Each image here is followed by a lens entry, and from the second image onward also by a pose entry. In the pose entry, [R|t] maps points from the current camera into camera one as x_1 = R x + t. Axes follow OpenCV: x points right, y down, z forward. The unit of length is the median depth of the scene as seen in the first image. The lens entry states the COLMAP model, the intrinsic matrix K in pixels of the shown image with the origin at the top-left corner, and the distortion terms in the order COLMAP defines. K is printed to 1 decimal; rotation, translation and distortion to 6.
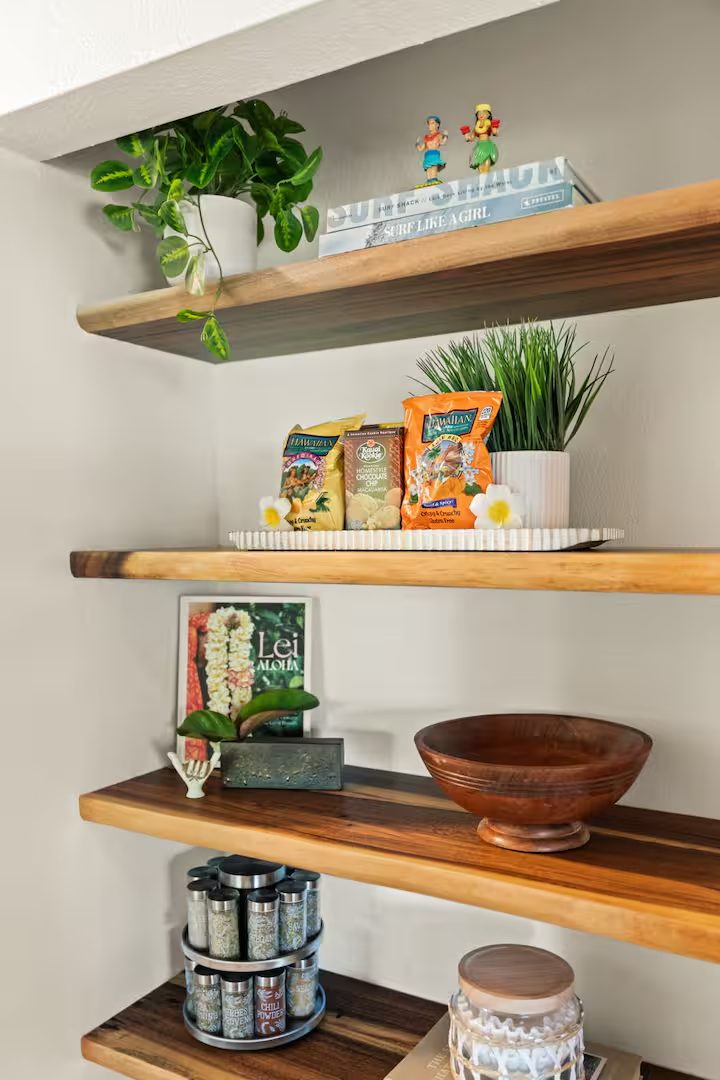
lens RADIAL K [[858.5, 0, 359.6], [0, 858.5, 517.4], [0, 0, 1]] dist [0.036794, -0.088140]
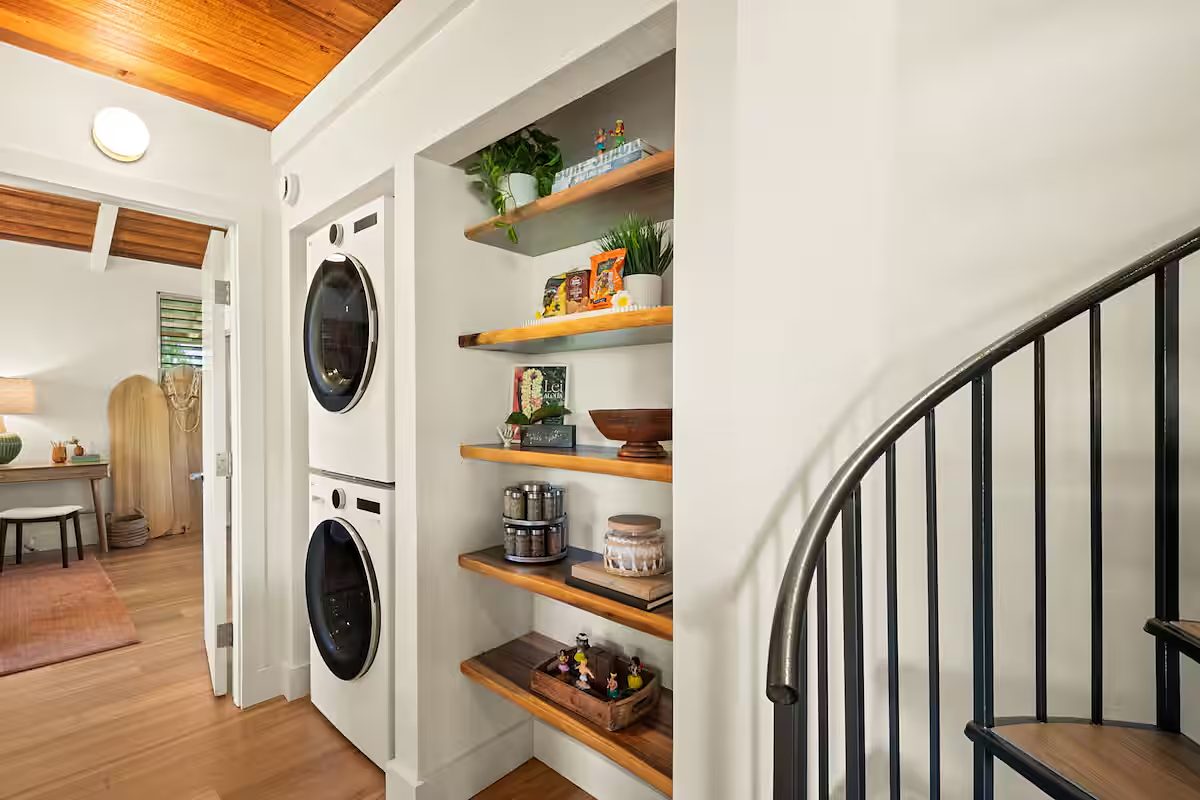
lens RADIAL K [[545.9, 0, 569.5], [0, 545.9, 394.2], [0, 0, 1]] dist [-0.002382, -0.000339]
pose [[0.965677, 0.021334, -0.258868, 0.335398], [-0.023932, 0.999690, -0.006888, 0.204406], [0.258641, 0.012847, 0.965888, -0.325255]]
